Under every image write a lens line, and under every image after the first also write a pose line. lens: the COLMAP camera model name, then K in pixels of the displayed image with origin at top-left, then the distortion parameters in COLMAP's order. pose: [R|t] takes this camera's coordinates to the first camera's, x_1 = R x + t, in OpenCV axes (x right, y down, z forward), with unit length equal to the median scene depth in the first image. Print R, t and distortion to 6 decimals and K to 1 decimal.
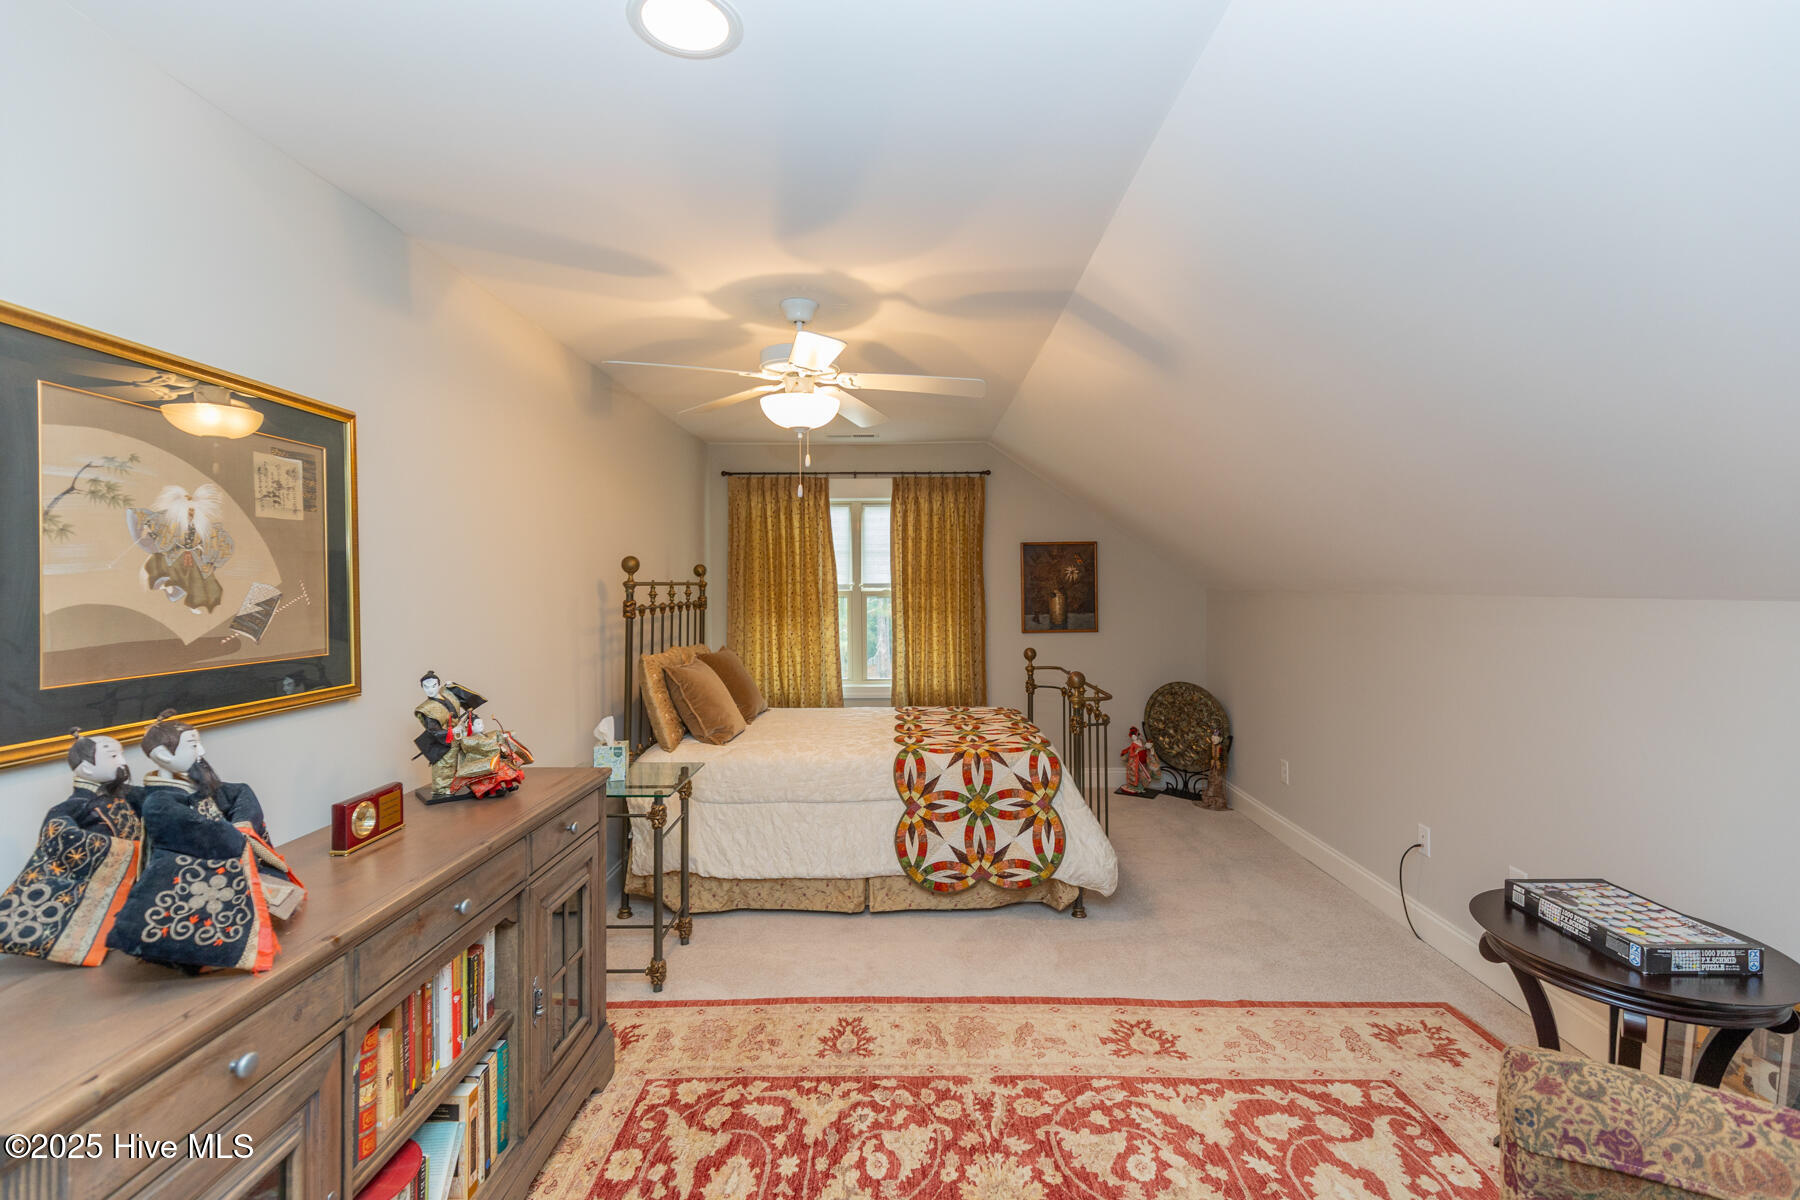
lens RADIAL K [[809.1, 0, 902.0], [0, 809.1, 589.8], [0, 0, 1]] dist [0.002523, 0.000120]
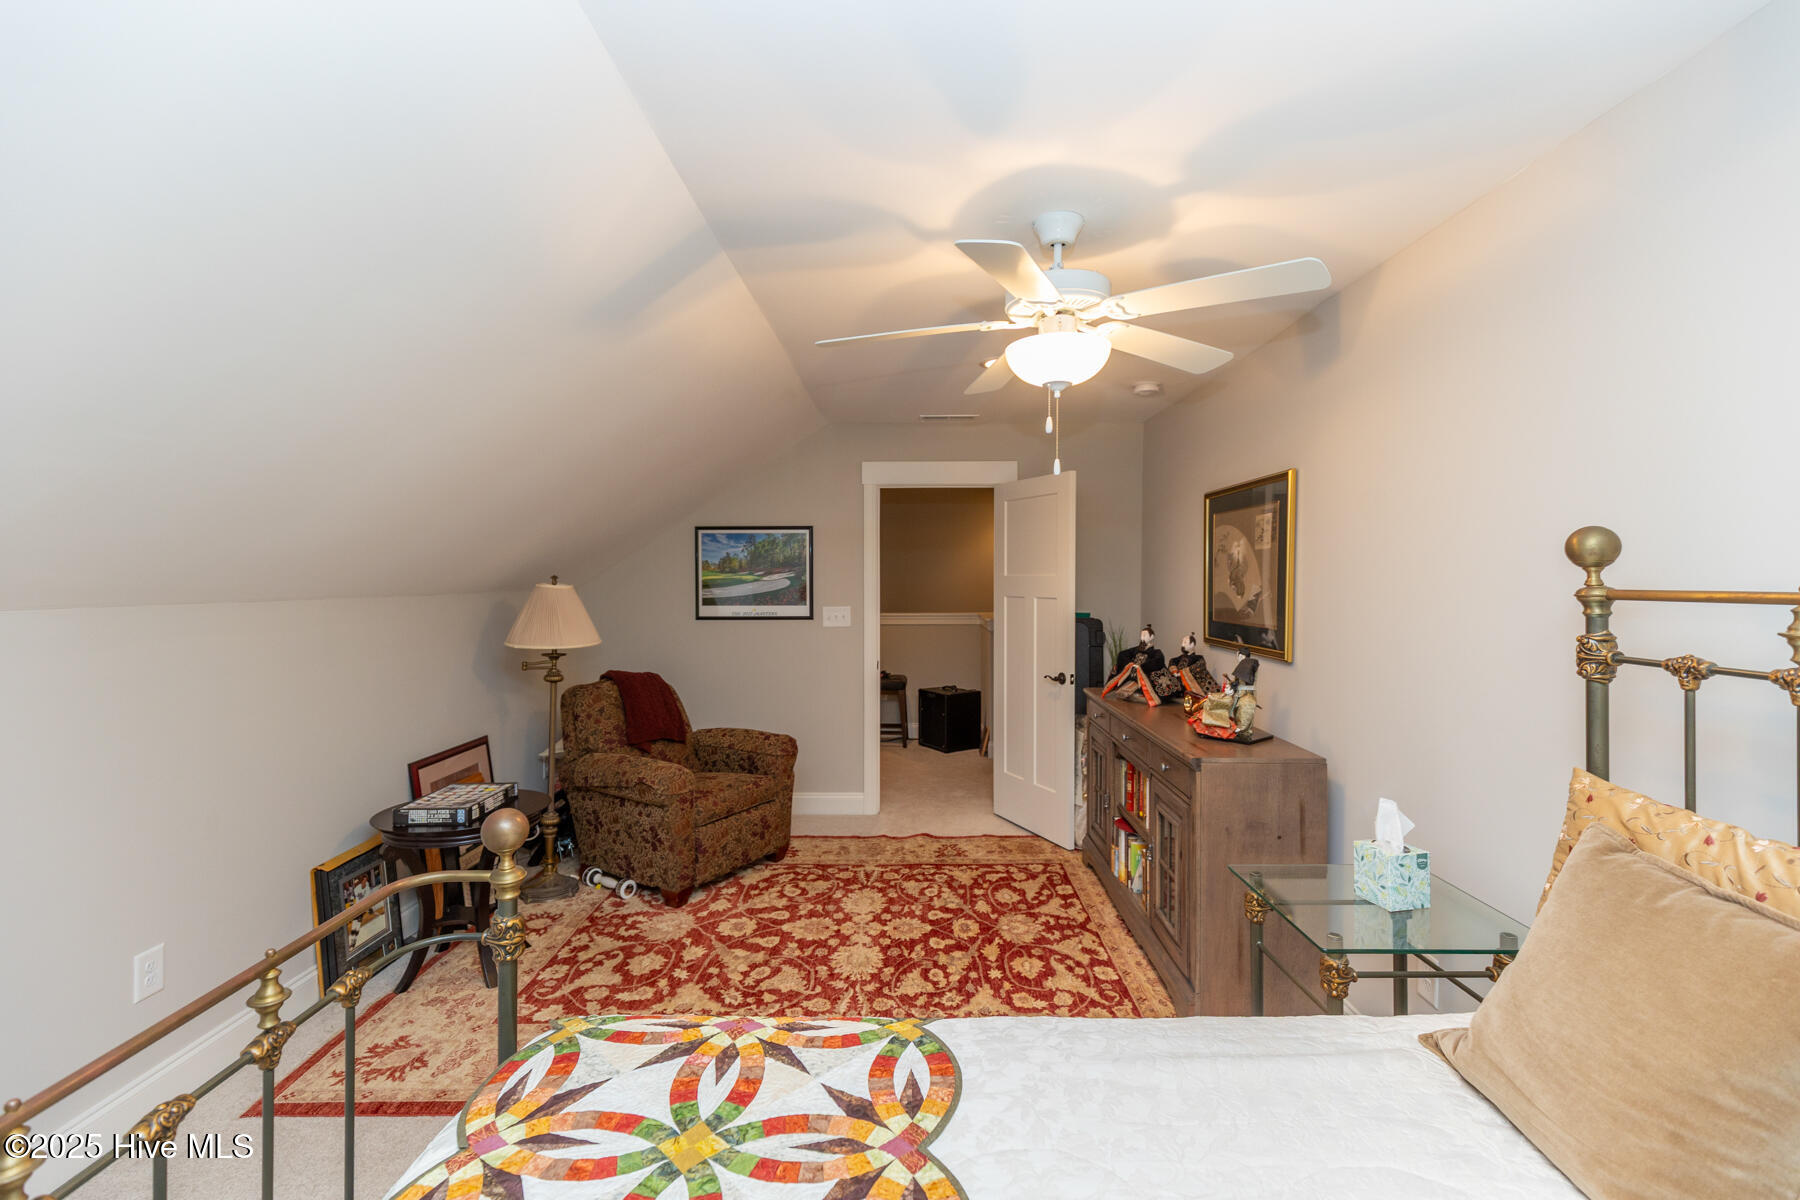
lens RADIAL K [[809.1, 0, 901.8], [0, 809.1, 585.0], [0, 0, 1]] dist [0.002523, 0.000120]
pose [[-0.999974, 0.000963, 0.007152, 0.020468], [0.001086, 0.999851, 0.017247, -0.034413], [-0.007135, 0.017255, -0.999826, 2.402069]]
